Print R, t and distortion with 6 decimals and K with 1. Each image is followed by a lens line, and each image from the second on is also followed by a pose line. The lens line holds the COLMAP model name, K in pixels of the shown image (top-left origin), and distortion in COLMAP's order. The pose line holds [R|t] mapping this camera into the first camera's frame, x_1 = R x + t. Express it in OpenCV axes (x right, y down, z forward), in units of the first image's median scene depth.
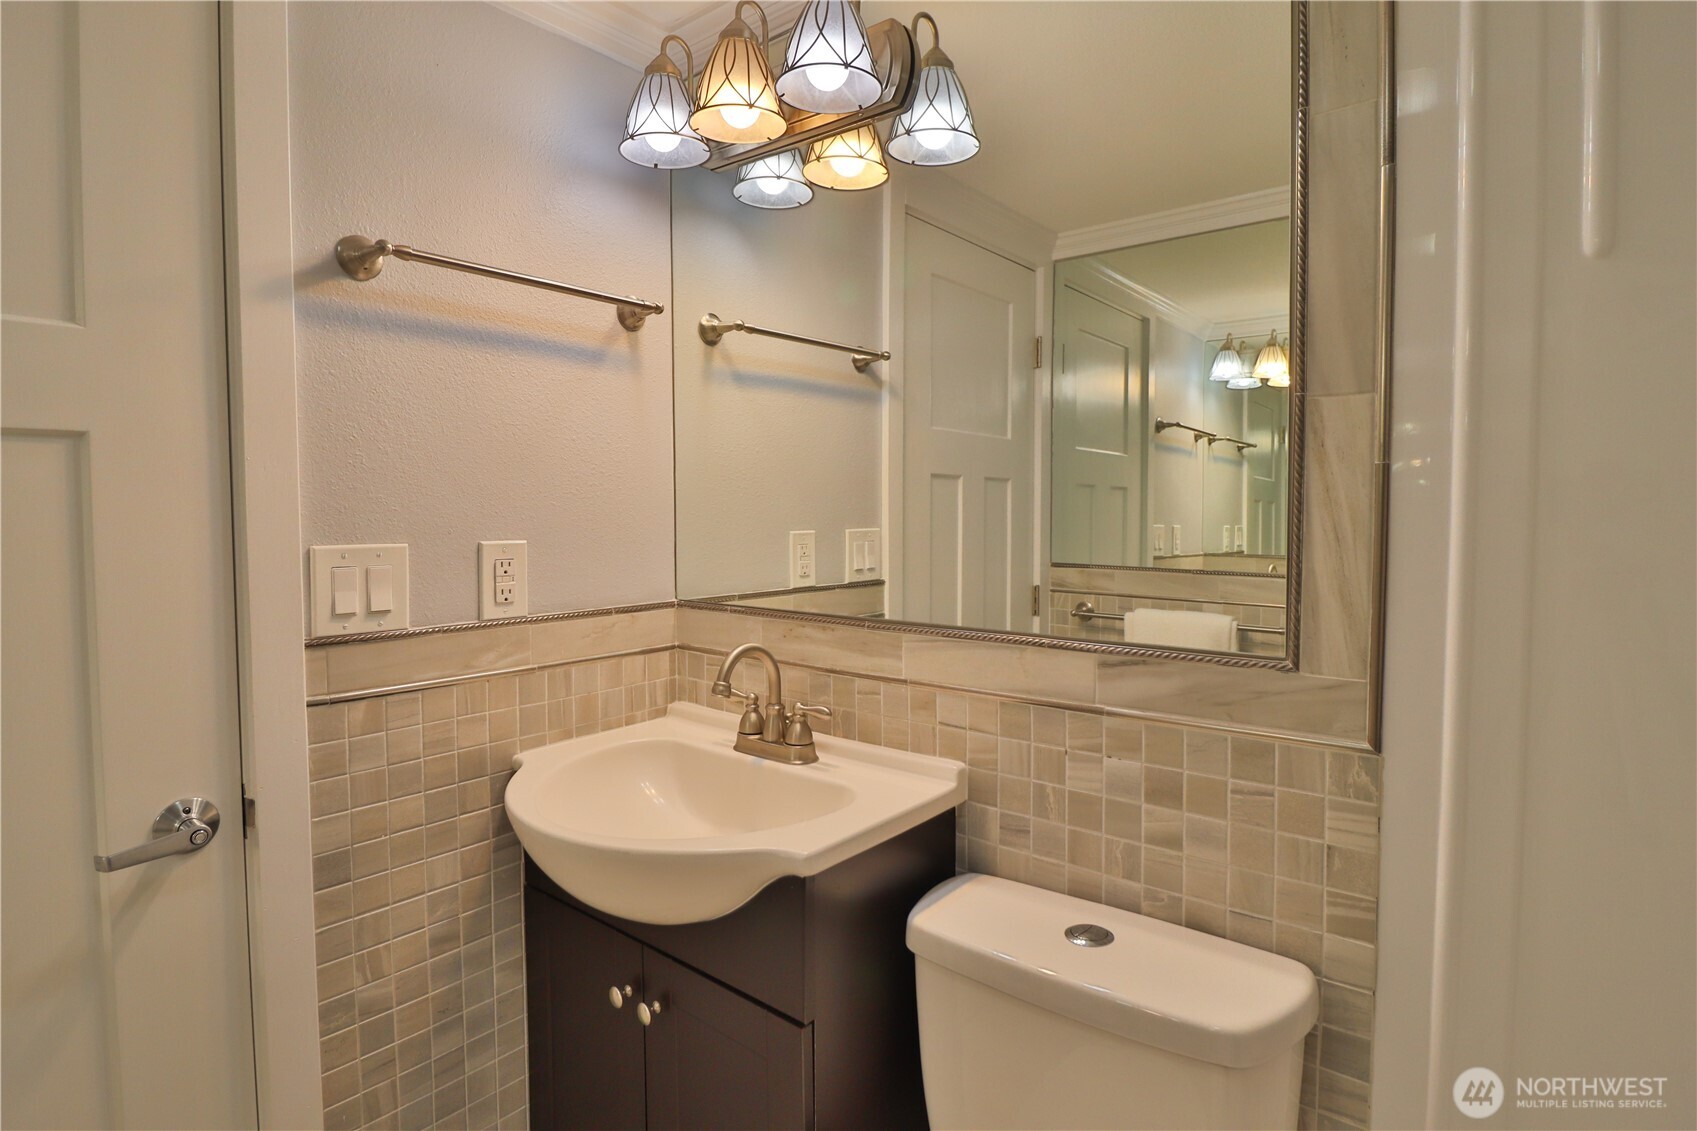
lens RADIAL K [[889.1, 0, 848.5], [0, 889.1, 565.5], [0, 0, 1]] dist [0.001760, -0.014145]
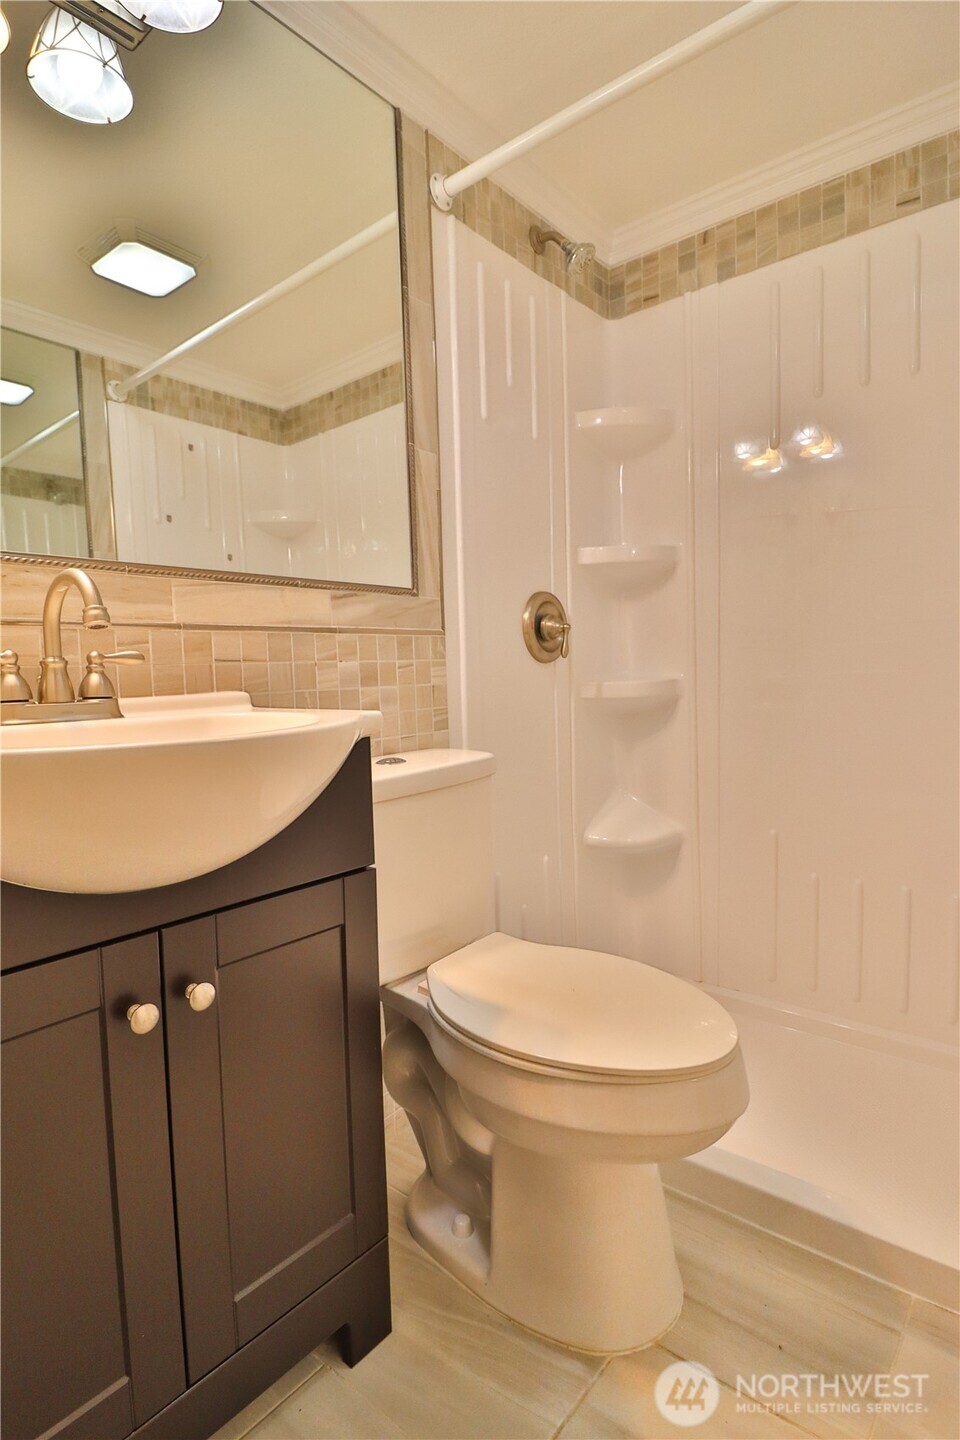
lens RADIAL K [[754.5, 0, 480.0], [0, 754.5, 720.0], [0, 0, 1]] dist [0.001760, -0.014145]
pose [[-0.004102, -0.066404, 0.997784, -0.837398], [0.087860, 0.993910, 0.066507, 0.217423], [-0.996124, 0.087939, 0.001757, 0.677989]]
